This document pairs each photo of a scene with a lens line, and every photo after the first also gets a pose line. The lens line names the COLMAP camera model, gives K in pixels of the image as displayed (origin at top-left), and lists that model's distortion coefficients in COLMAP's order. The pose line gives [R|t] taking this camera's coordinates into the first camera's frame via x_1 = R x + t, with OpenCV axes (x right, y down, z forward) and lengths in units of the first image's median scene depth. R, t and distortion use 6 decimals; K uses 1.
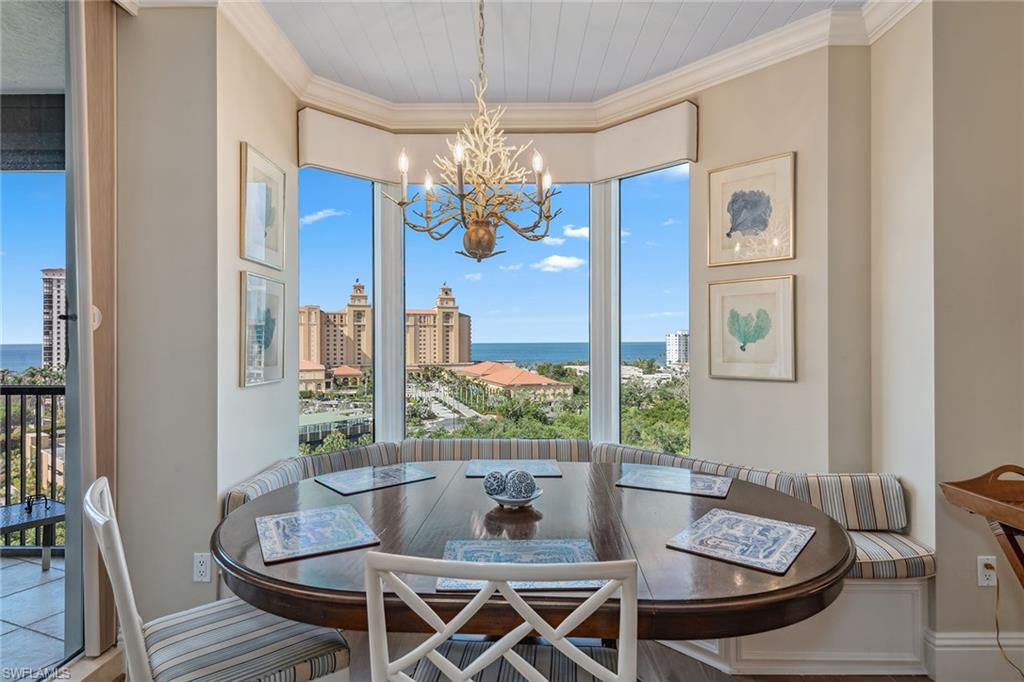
lens RADIAL K [[559.2, 0, 516.8], [0, 559.2, 335.5], [0, 0, 1]] dist [0.009380, 0.000016]
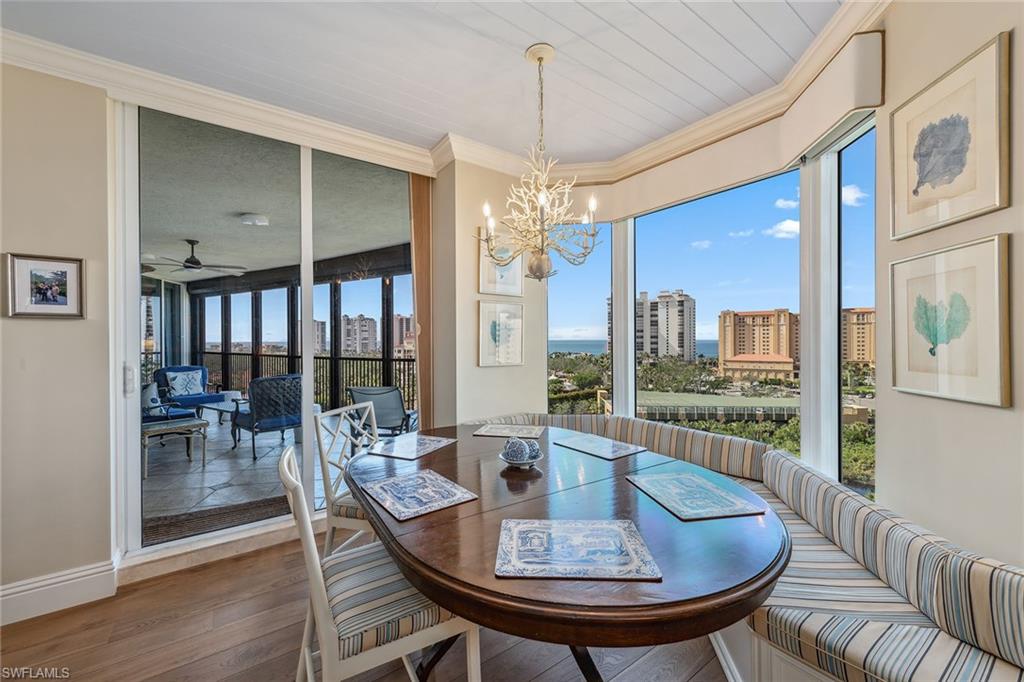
lens RADIAL K [[407.3, 0, 515.7], [0, 407.3, 337.2], [0, 0, 1]] dist [0.016896, -0.000117]
pose [[0.596338, -0.005060, -0.802717, 0.506715], [0.010423, 0.999945, 0.001440, -0.001083], [0.802666, -0.009225, 0.596358, 0.279896]]
